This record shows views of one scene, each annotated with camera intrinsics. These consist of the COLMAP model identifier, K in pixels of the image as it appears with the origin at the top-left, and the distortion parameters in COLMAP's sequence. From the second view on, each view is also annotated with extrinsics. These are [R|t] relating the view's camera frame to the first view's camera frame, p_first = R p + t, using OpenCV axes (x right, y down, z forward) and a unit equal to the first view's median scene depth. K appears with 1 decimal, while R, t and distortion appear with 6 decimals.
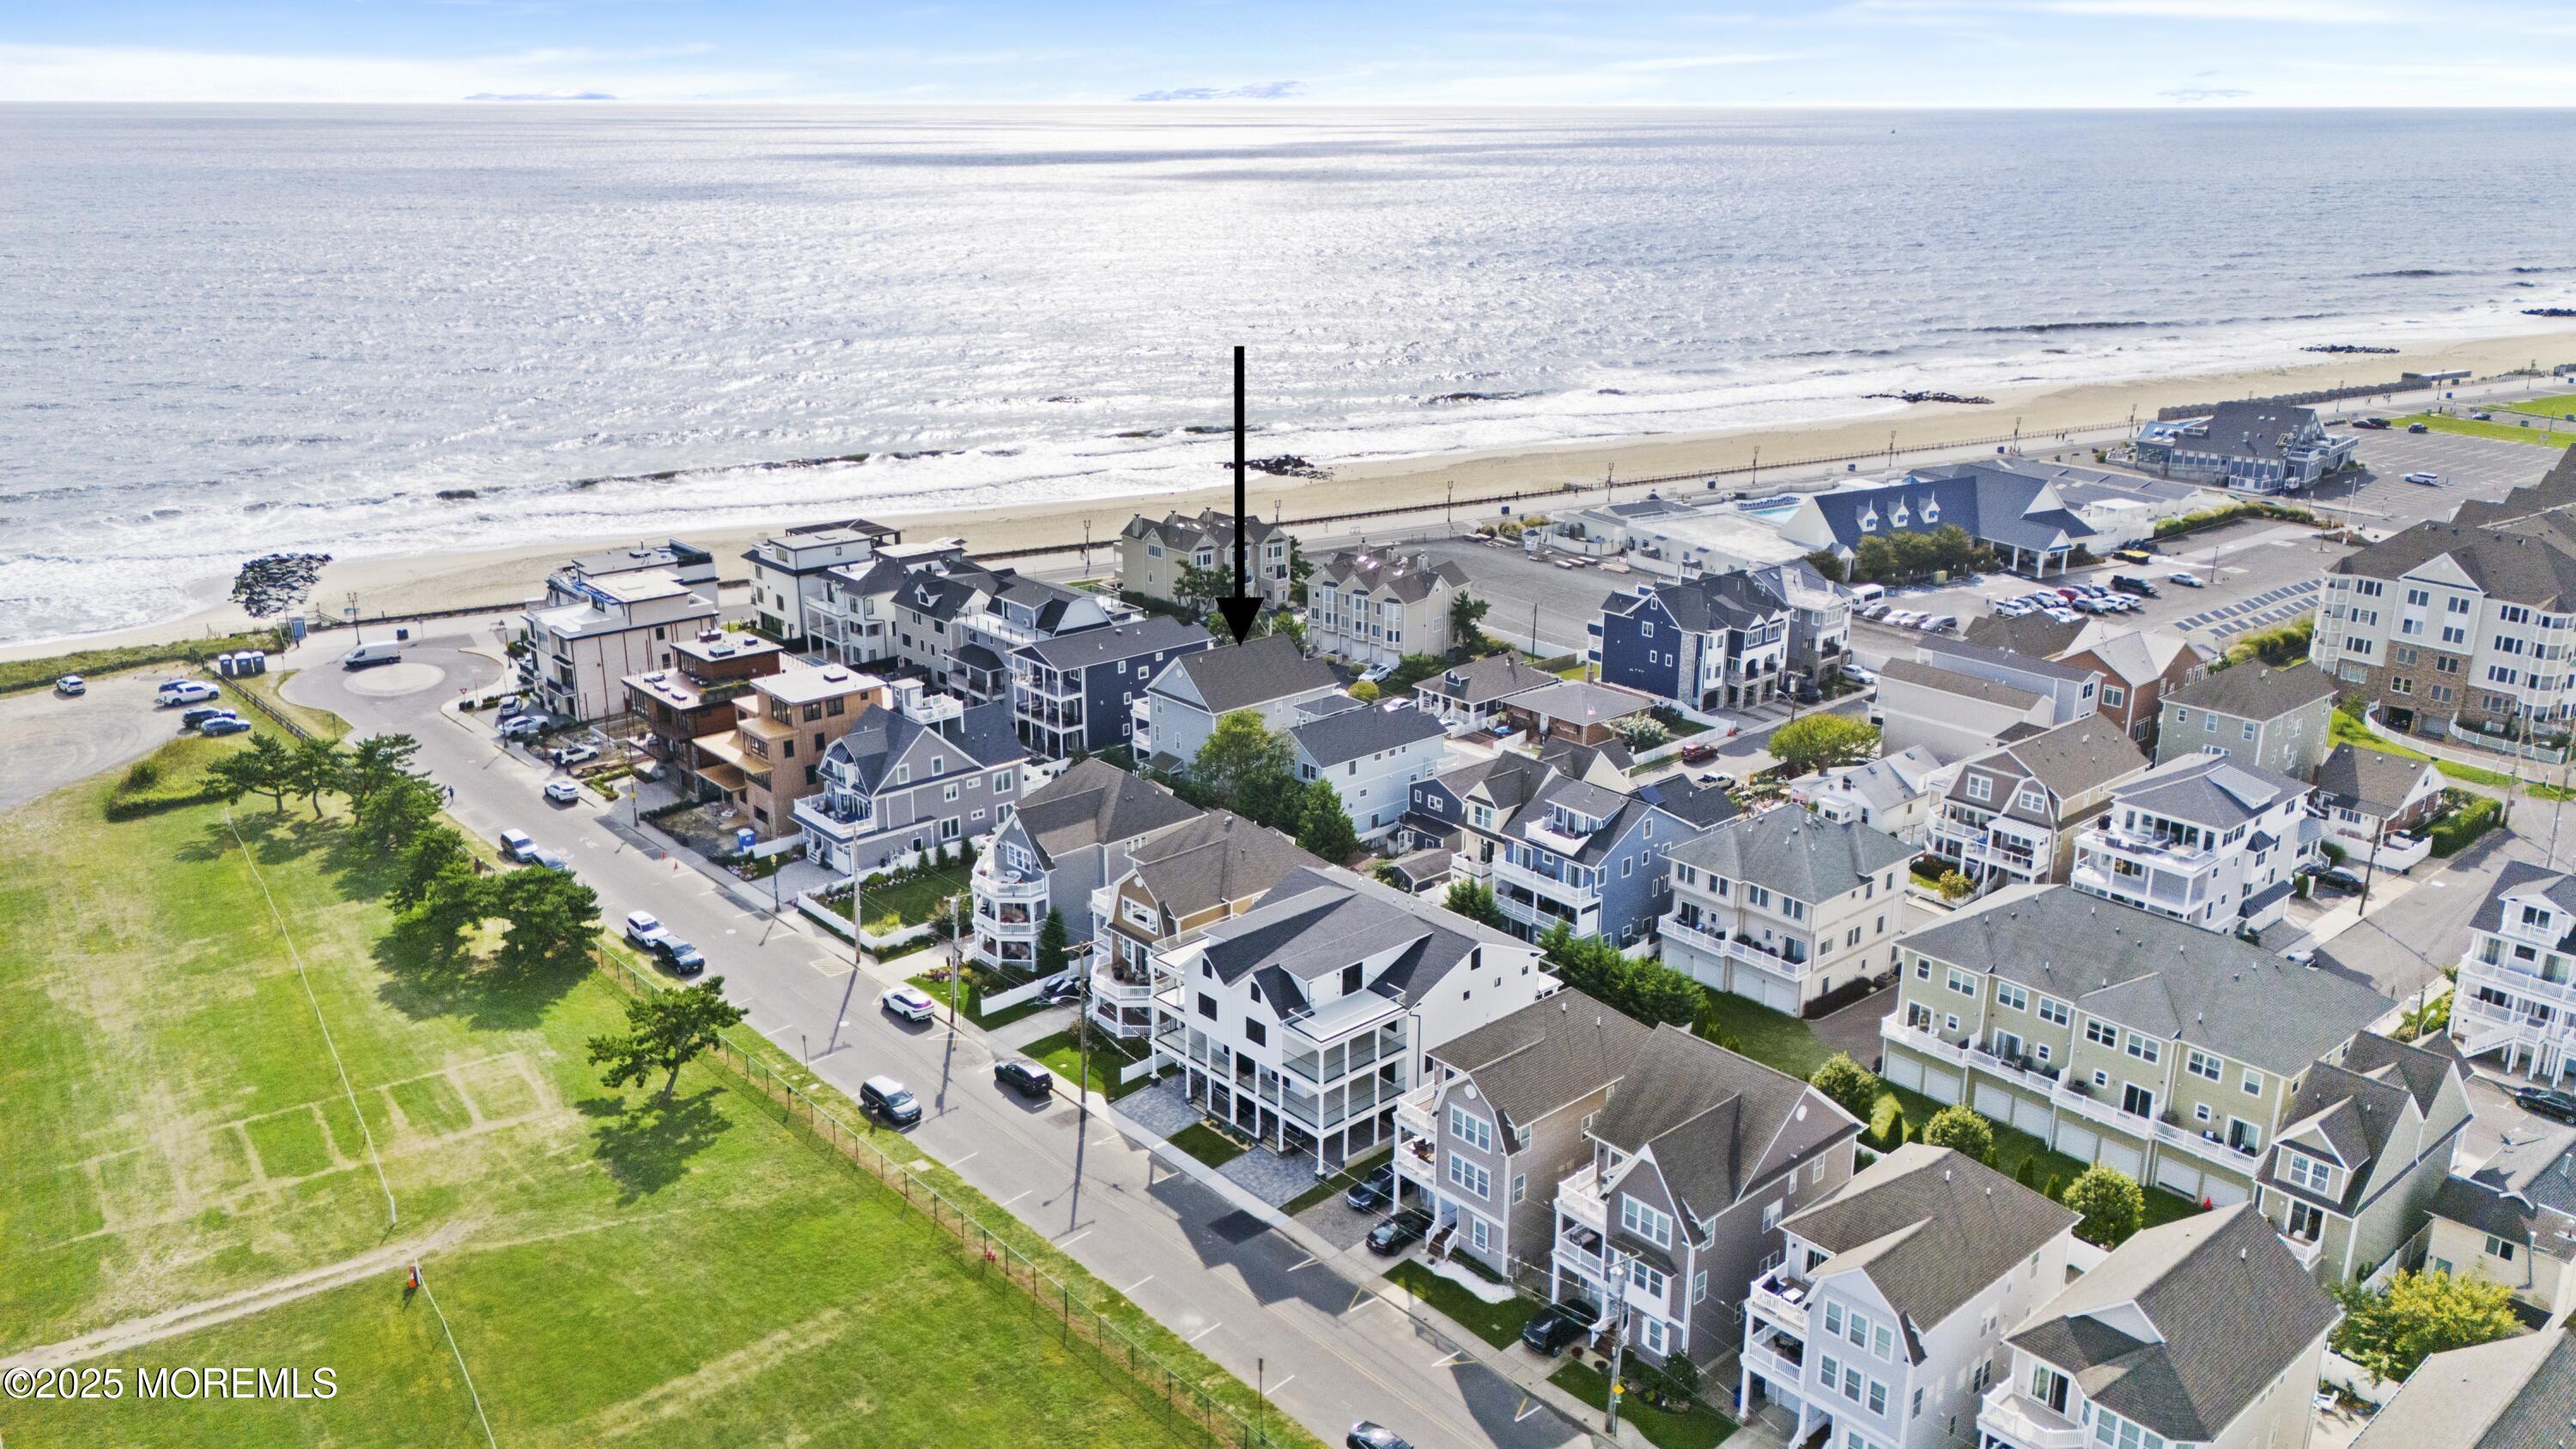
lens RADIAL K [[1959.7, 0, 1288.0], [0, 1959.7, 724.5], [0, 0, 1]] dist [0.111916, -0.132530]
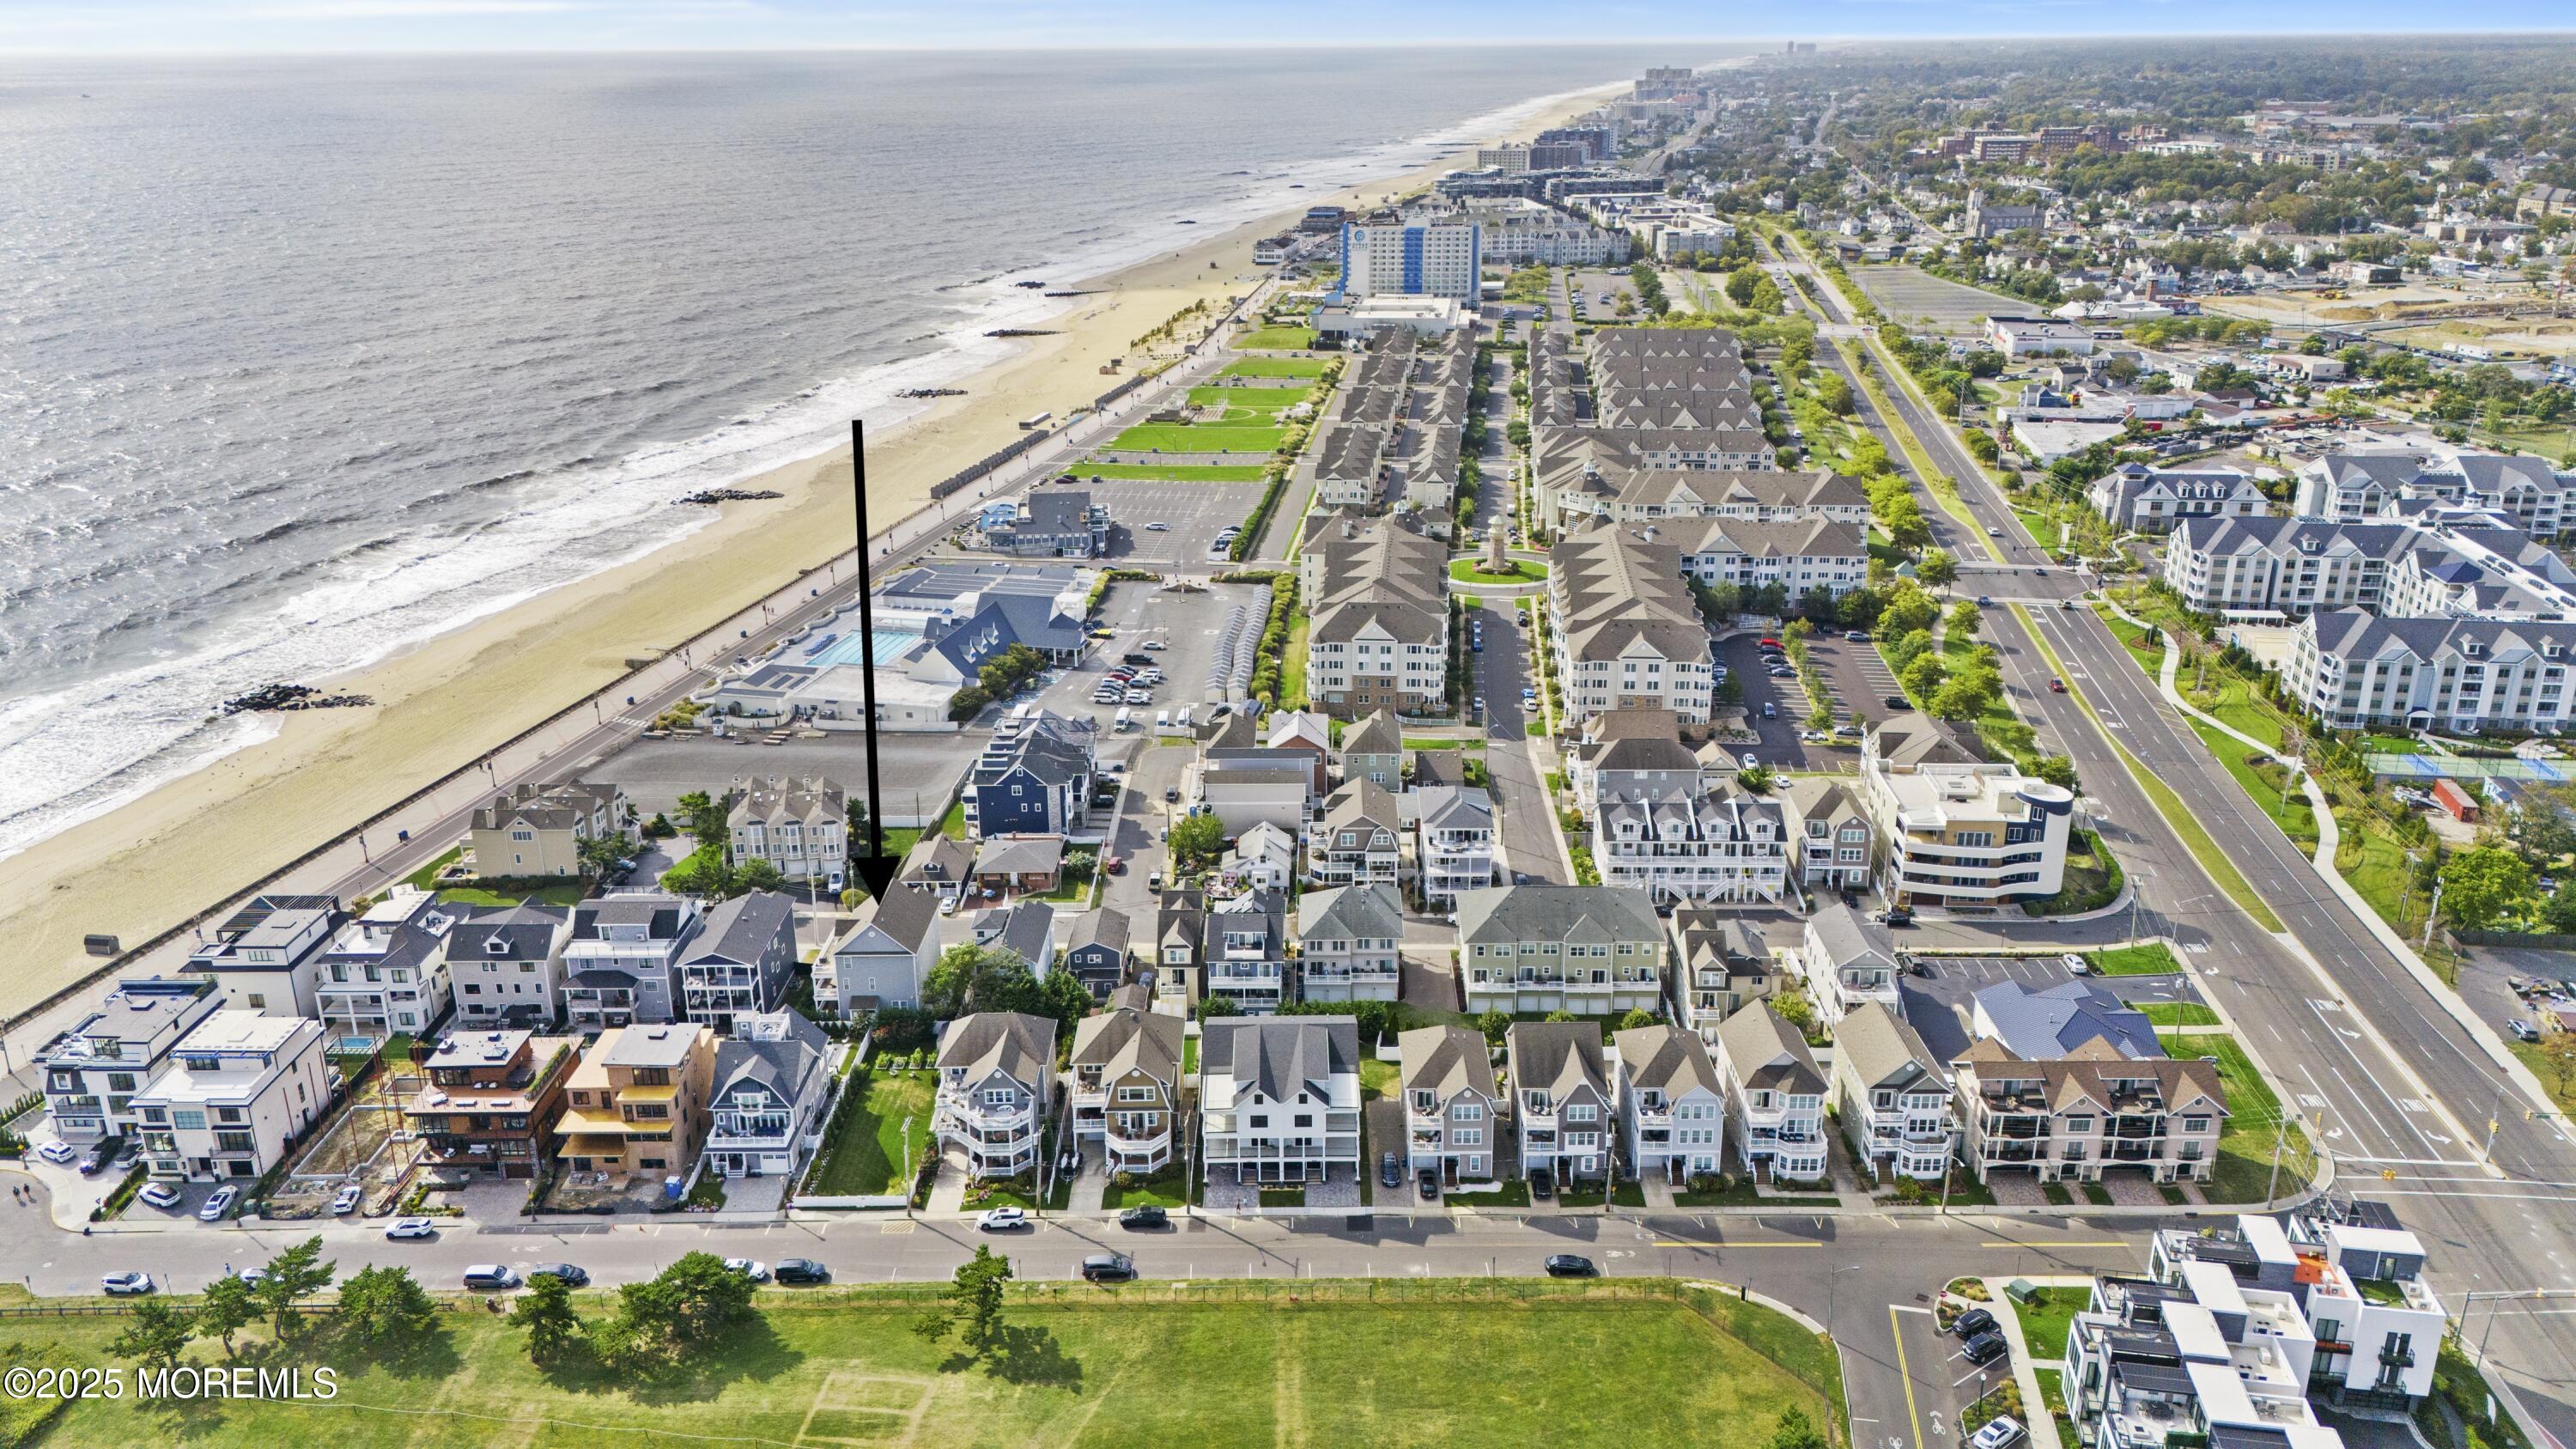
lens RADIAL K [[1959.7, 0, 1288.0], [0, 1959.7, 724.5], [0, 0, 1]] dist [0.111916, -0.132530]
pose [[0.656887, -0.262418, 0.706849, -1.070030], [0.233618, 0.962182, 0.140105, -0.391093], [-0.716883, 0.073099, 0.693350, -0.190157]]
